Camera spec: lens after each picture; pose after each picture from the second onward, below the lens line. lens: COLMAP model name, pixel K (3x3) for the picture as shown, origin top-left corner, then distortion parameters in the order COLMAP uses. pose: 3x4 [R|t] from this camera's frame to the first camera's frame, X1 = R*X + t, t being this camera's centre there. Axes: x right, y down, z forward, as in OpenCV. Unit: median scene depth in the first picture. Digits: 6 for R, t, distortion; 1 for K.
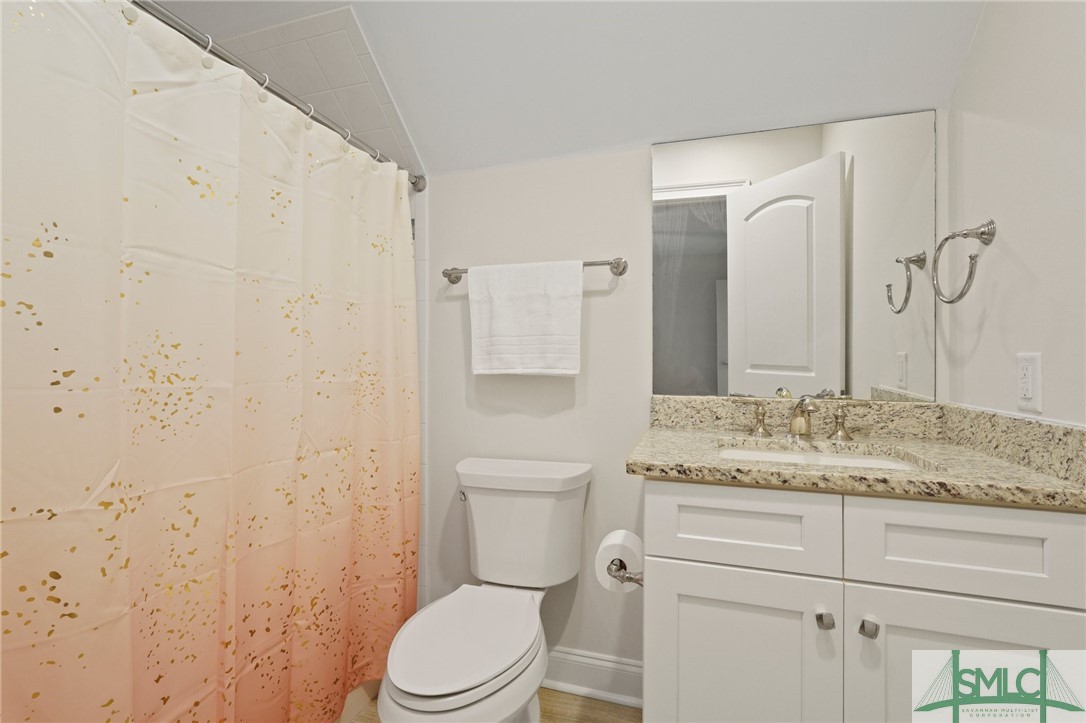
lens RADIAL K [[485.4, 0, 543.0], [0, 485.4, 361.5], [0, 0, 1]] dist [-0.002112, -0.000098]
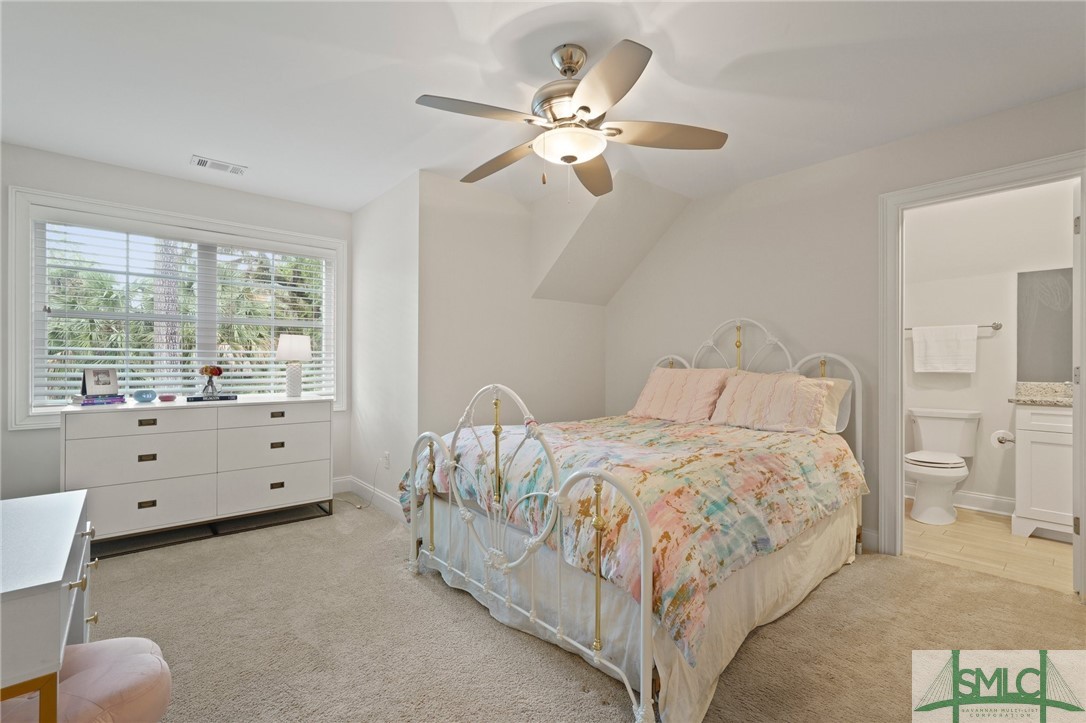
lens RADIAL K [[485.4, 0, 543.0], [0, 485.4, 361.5], [0, 0, 1]] dist [-0.002112, -0.000098]
pose [[0.863181, 0.003545, -0.504882, -0.555651], [-0.013775, 0.999768, -0.016531, 0.041855], [0.504707, 0.021224, 0.863030, -2.121513]]
